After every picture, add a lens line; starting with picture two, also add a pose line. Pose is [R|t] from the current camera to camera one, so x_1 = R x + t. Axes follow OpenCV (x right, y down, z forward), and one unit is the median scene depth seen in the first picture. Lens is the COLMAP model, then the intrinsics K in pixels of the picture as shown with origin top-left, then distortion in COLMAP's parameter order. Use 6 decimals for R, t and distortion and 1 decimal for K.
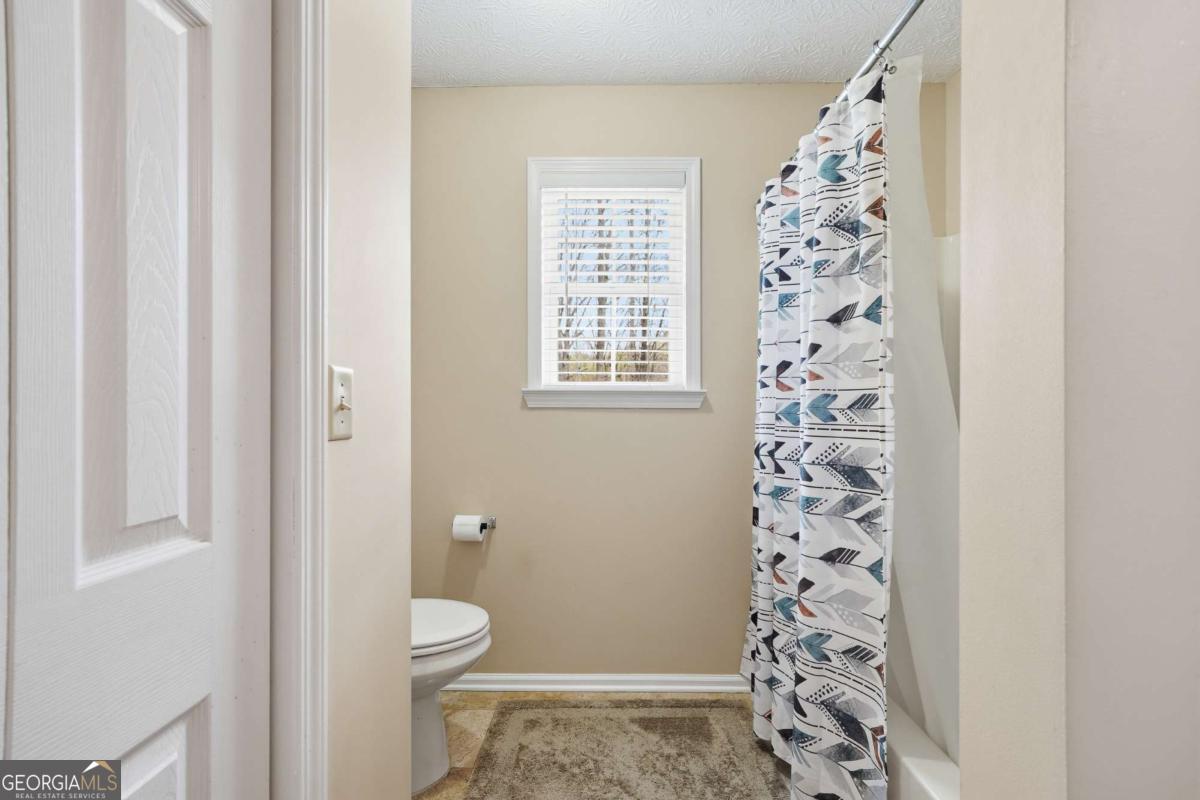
lens RADIAL K [[486.4, 0, 603.4], [0, 486.4, 407.3], [0, 0, 1]] dist [0.000745, 0.000065]
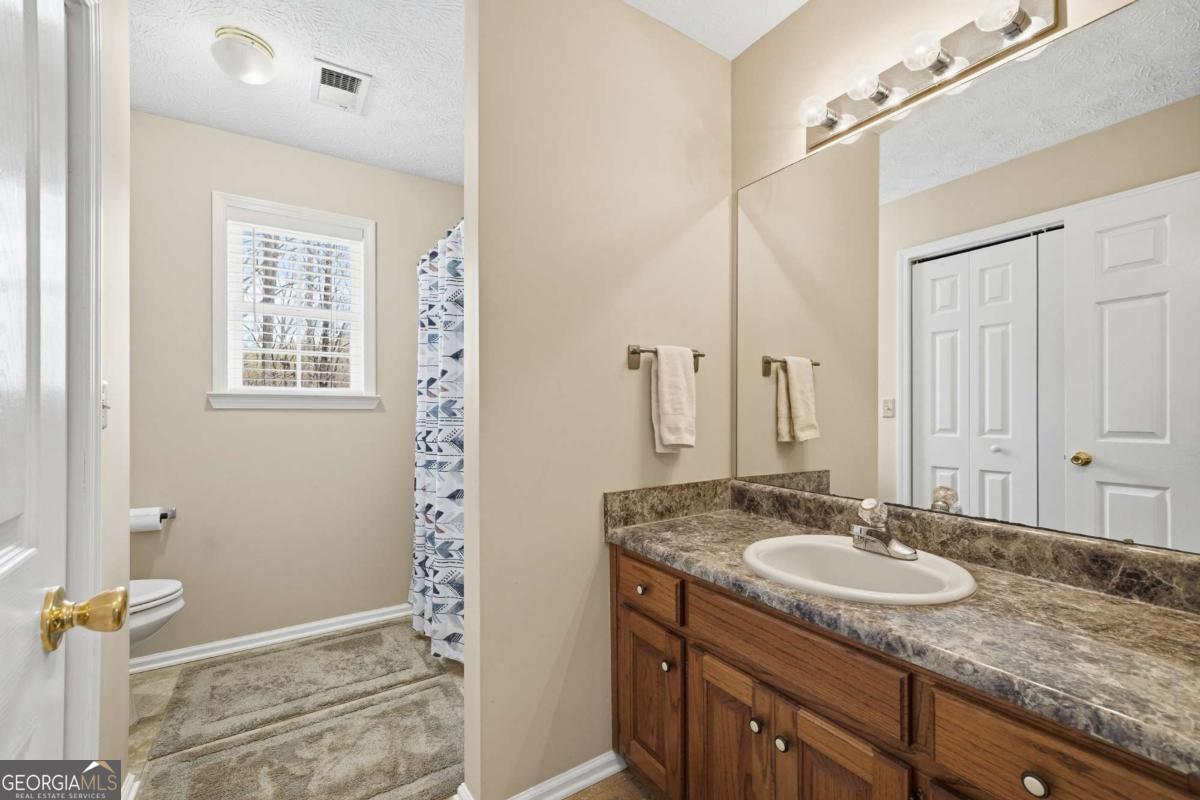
lens RADIAL K [[501.0, 0, 600.4], [0, 501.0, 407.8], [0, 0, 1]] dist [-0.001255, 0.000028]
pose [[0.832306, -0.000864, 0.554316, -0.058356], [0.003065, 0.999991, -0.003043, 0.005483], [-0.554308, 0.004232, 0.832301, -0.584413]]
